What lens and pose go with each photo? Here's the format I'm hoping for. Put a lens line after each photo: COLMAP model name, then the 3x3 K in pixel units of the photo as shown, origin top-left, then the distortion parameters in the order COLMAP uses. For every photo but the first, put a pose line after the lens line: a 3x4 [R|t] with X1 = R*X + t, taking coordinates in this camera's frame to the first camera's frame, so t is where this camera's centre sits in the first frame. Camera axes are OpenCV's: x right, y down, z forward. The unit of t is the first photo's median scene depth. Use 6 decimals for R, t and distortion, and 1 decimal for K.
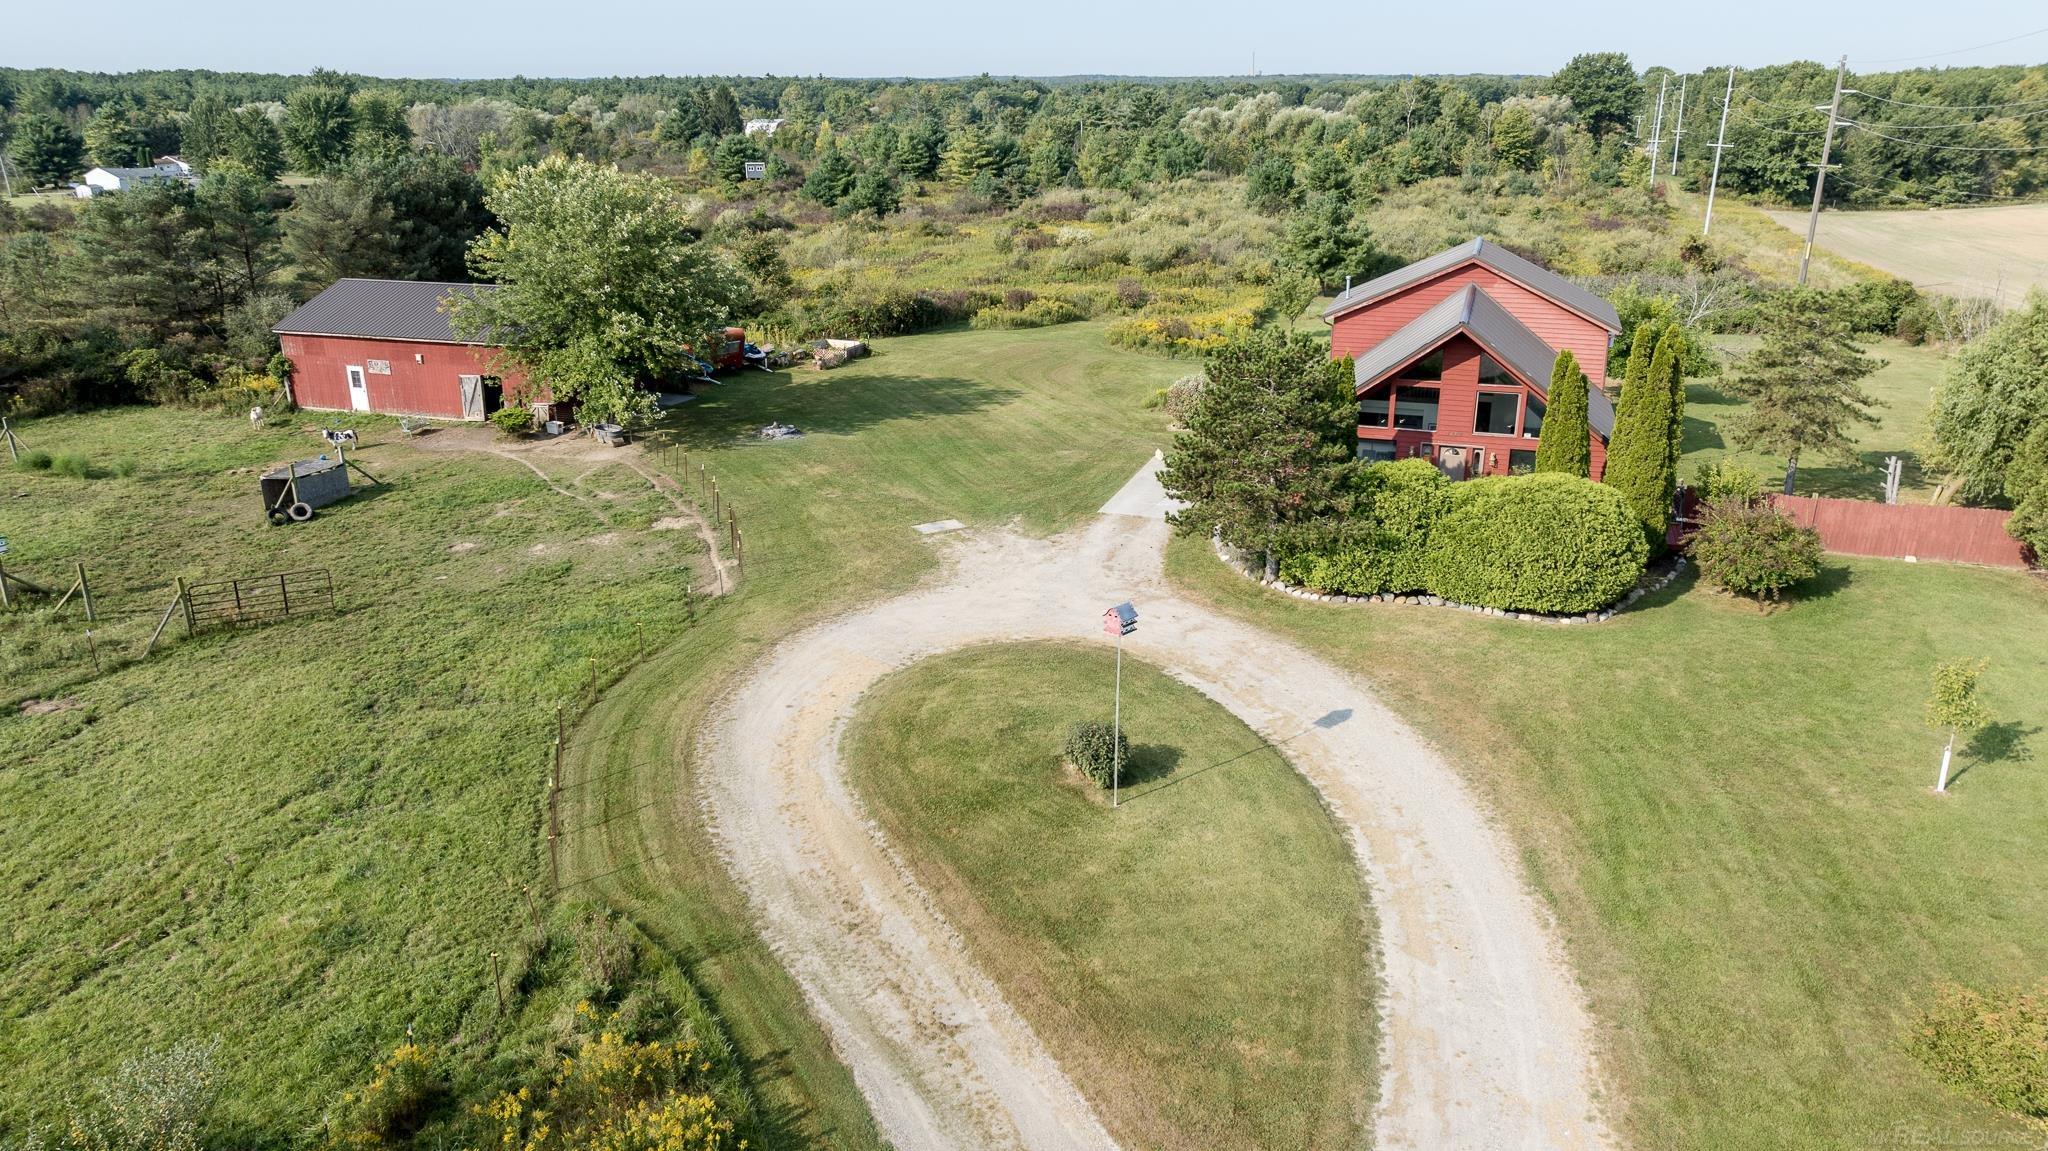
lens RADIAL K [[1448.9, 0, 1024.0], [0, 1448.9, 575.5], [0, 0, 1]] dist [-0.033712, 0.045744]
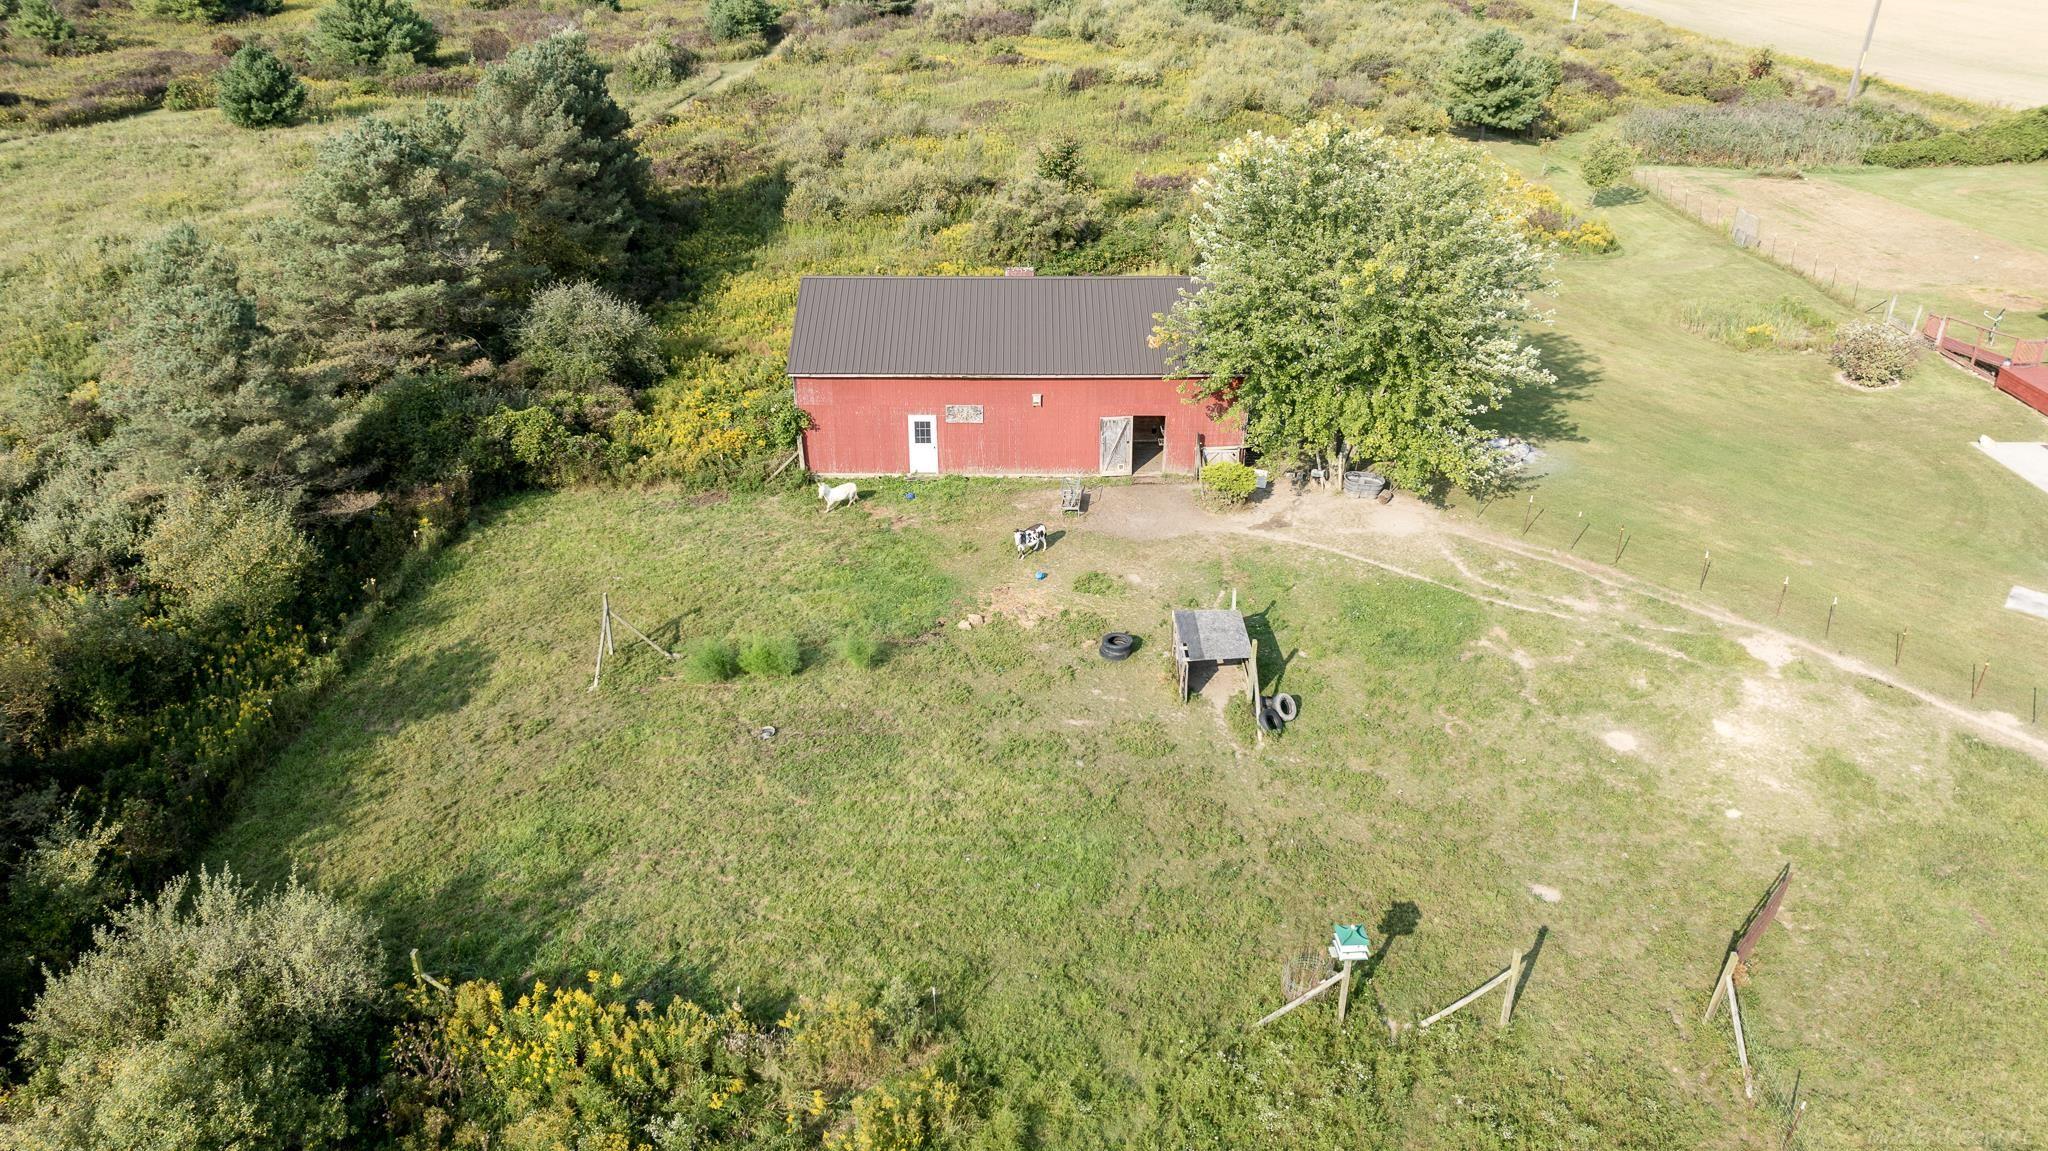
lens RADIAL K [[1448.9, 0, 1024.0], [0, 1448.9, 575.5], [0, 0, 1]] dist [-0.033712, 0.045744]
pose [[0.950016, -0.144445, 0.276776, -0.627139], [0.098227, 0.979801, 0.174185, -0.187521], [-0.296346, -0.138292, 0.945016, 0.300375]]
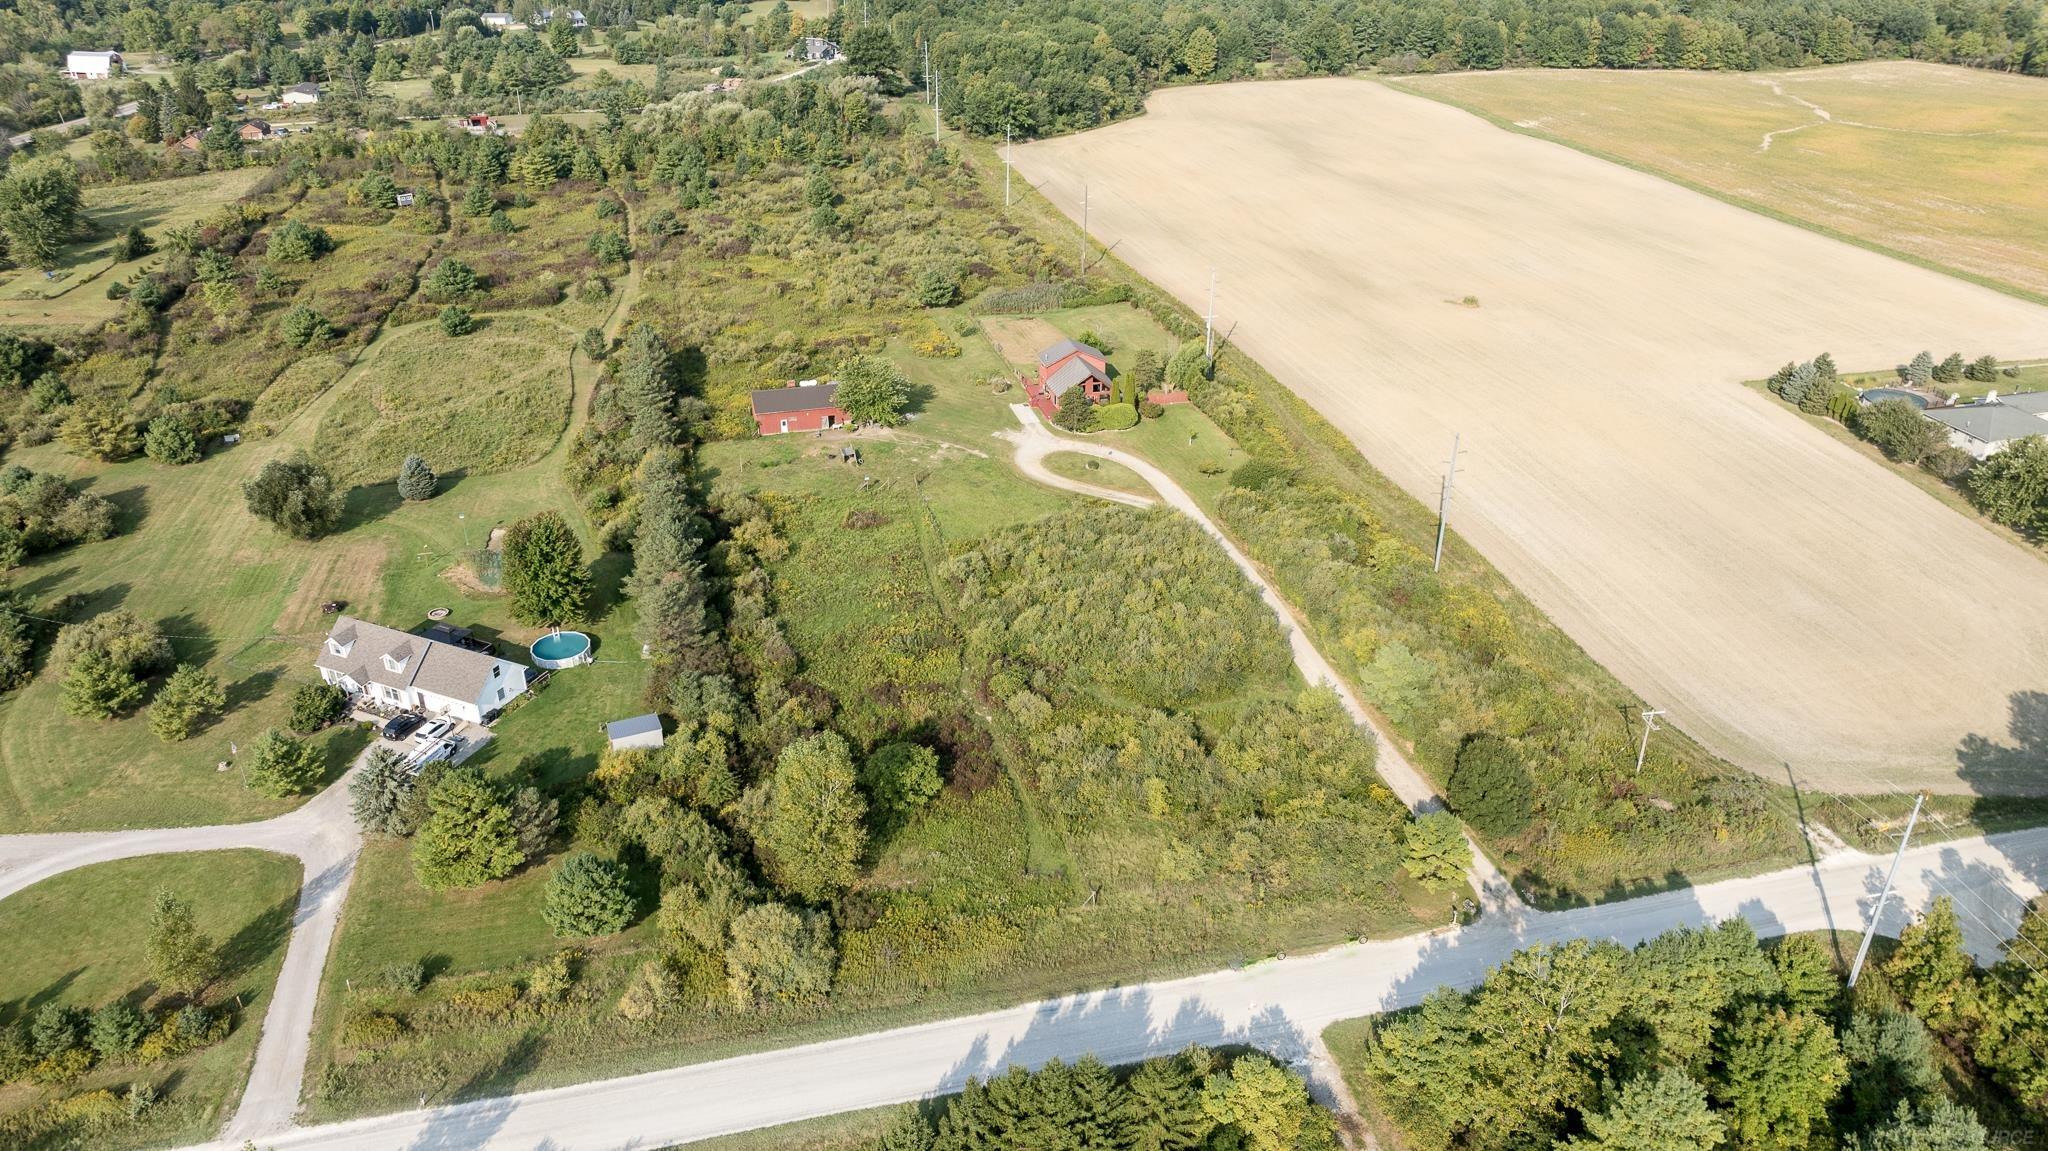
lens RADIAL K [[1440.1, 0, 1024.0], [0, 1440.1, 575.5], [0, 0, 1]] dist [-0.035873, 0.039551]
pose [[0.841779, -0.251272, 0.477776, -1.705614], [0.173227, 0.963990, 0.201779, -0.378666], [-0.511273, -0.087090, 0.854994, -2.229979]]
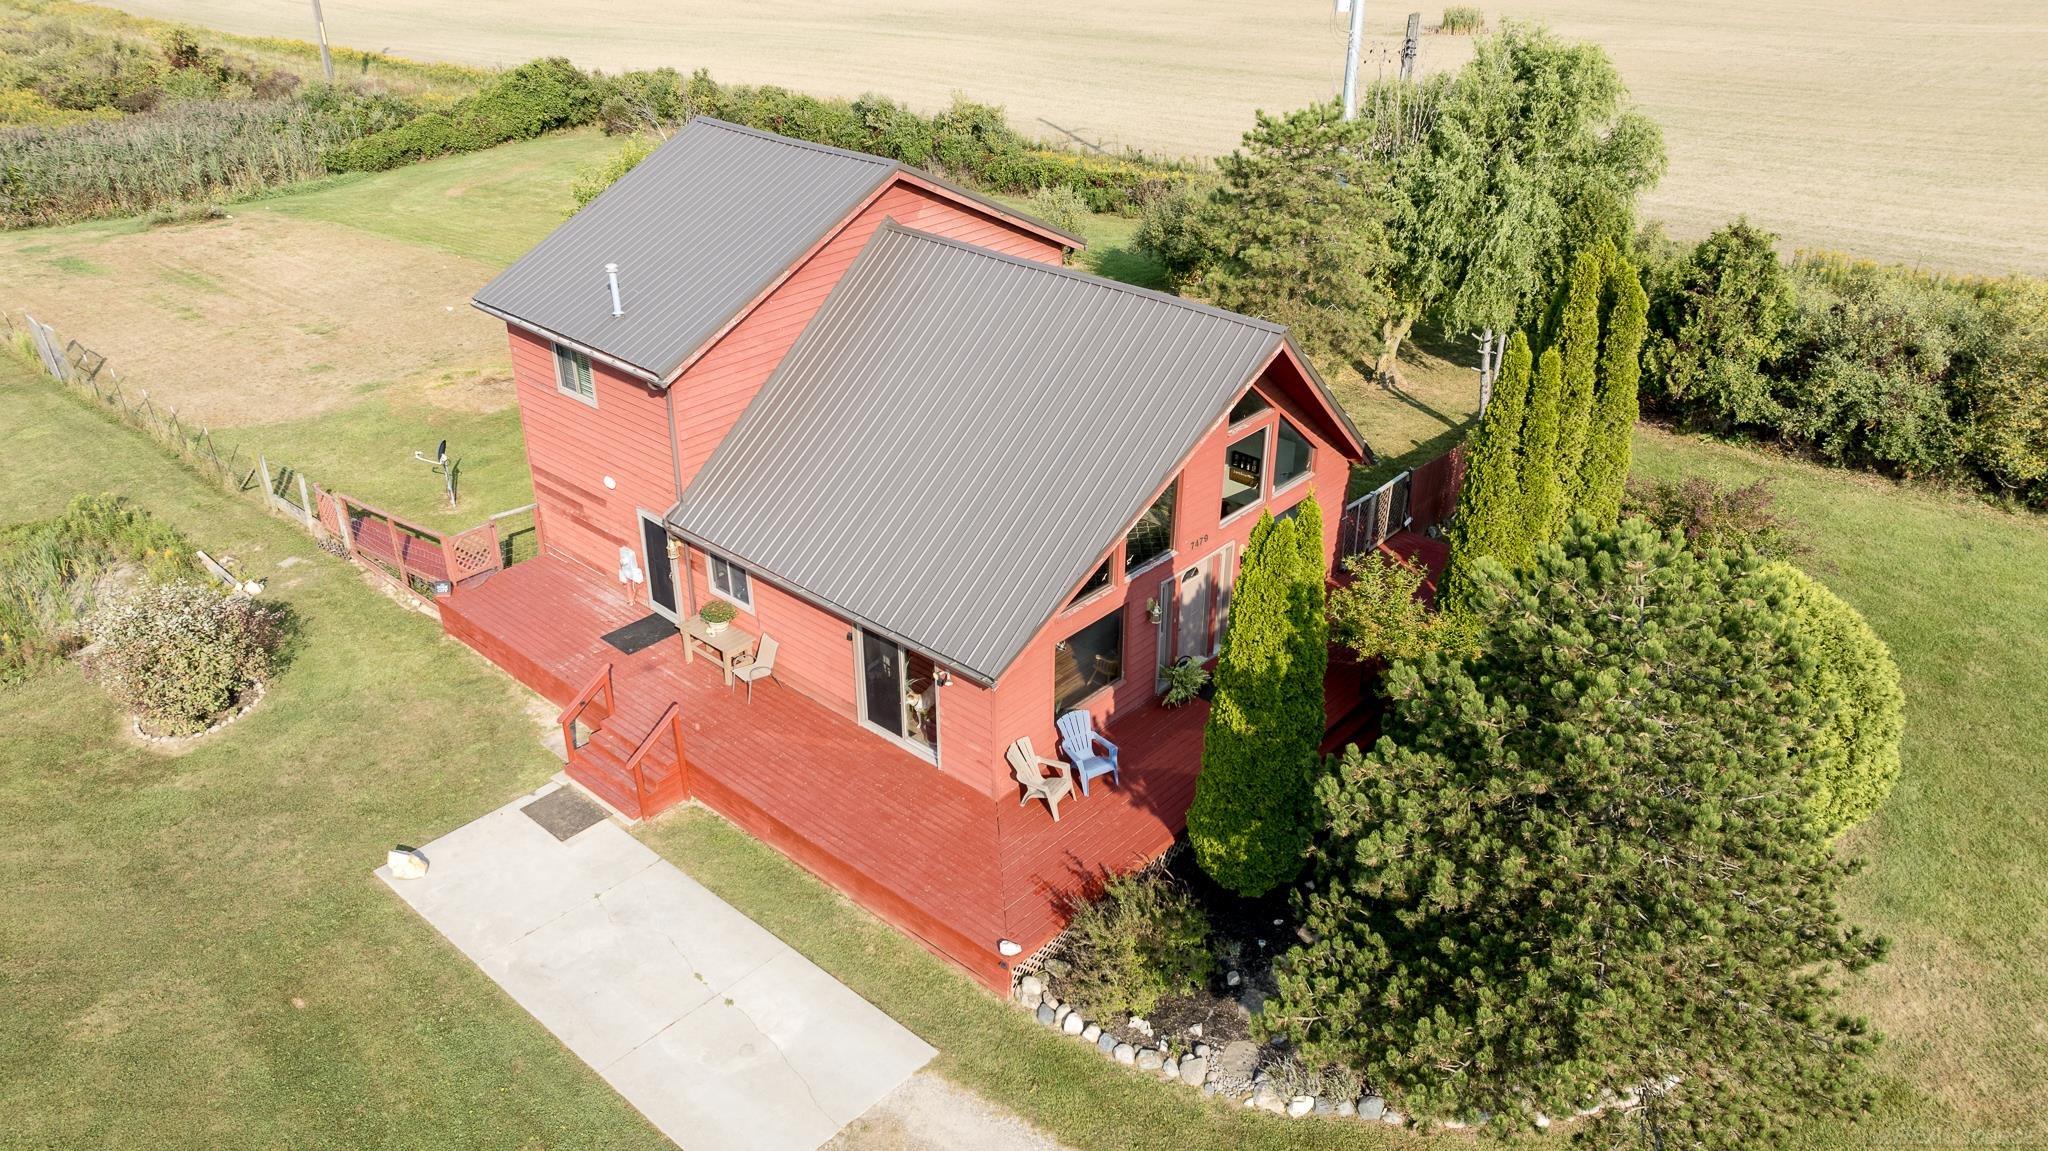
lens RADIAL K [[1448.9, 0, 1024.0], [0, 1448.9, 575.5], [0, 0, 1]] dist [-0.033712, 0.045744]
pose [[0.396874, -0.428965, 0.811468, -0.133285], [0.293089, 0.897018, 0.330845, -0.195796], [-0.869822, 0.106528, 0.481728, 0.580369]]
